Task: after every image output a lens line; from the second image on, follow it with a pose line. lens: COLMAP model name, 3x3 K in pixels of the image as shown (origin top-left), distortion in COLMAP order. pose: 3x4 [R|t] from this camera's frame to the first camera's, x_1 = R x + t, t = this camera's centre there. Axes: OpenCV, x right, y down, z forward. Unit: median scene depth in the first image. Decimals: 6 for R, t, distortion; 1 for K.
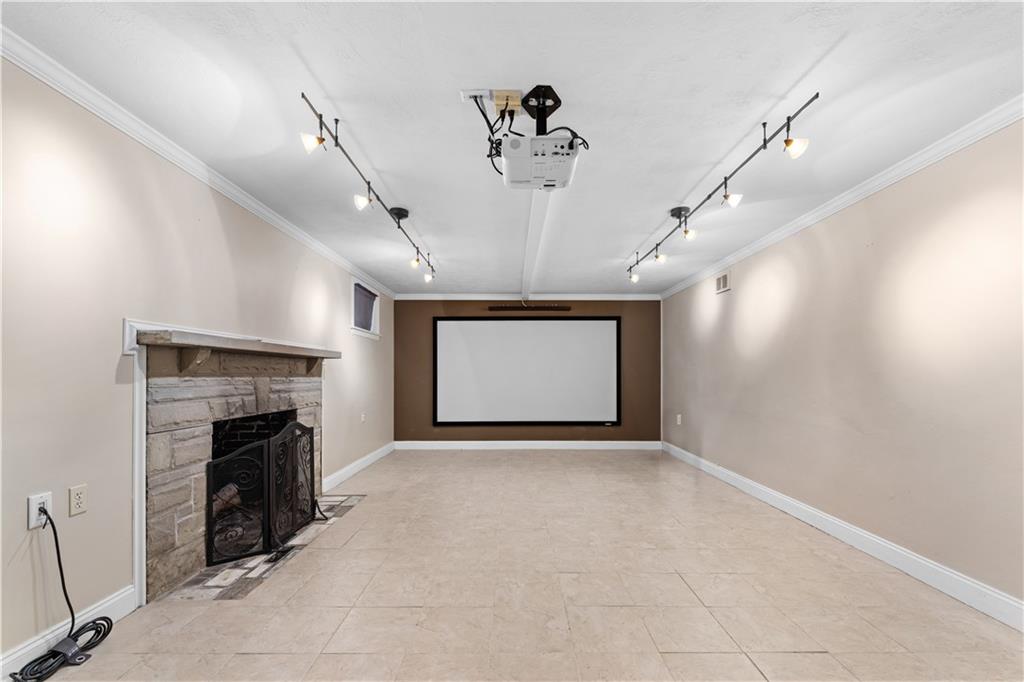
lens RADIAL K [[418.5, 0, 516.4], [0, 418.5, 375.3], [0, 0, 1]] dist [-0.000613, -0.000182]
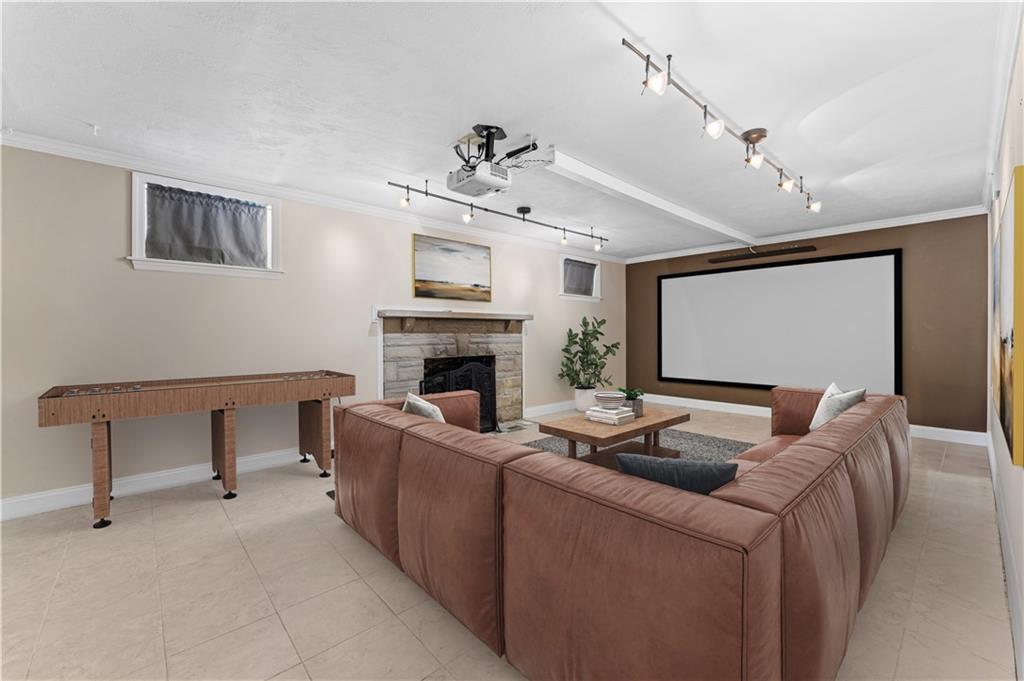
lens RADIAL K [[414.6, 0, 514.2], [0, 414.6, 337.6], [0, 0, 1]] dist [-0.000527, -0.000016]
pose [[0.667679, 0.008469, -0.744401, 0.658778], [0.001457, 0.999918, 0.012684, 0.000230], [0.744448, -0.009553, 0.667613, 0.088450]]
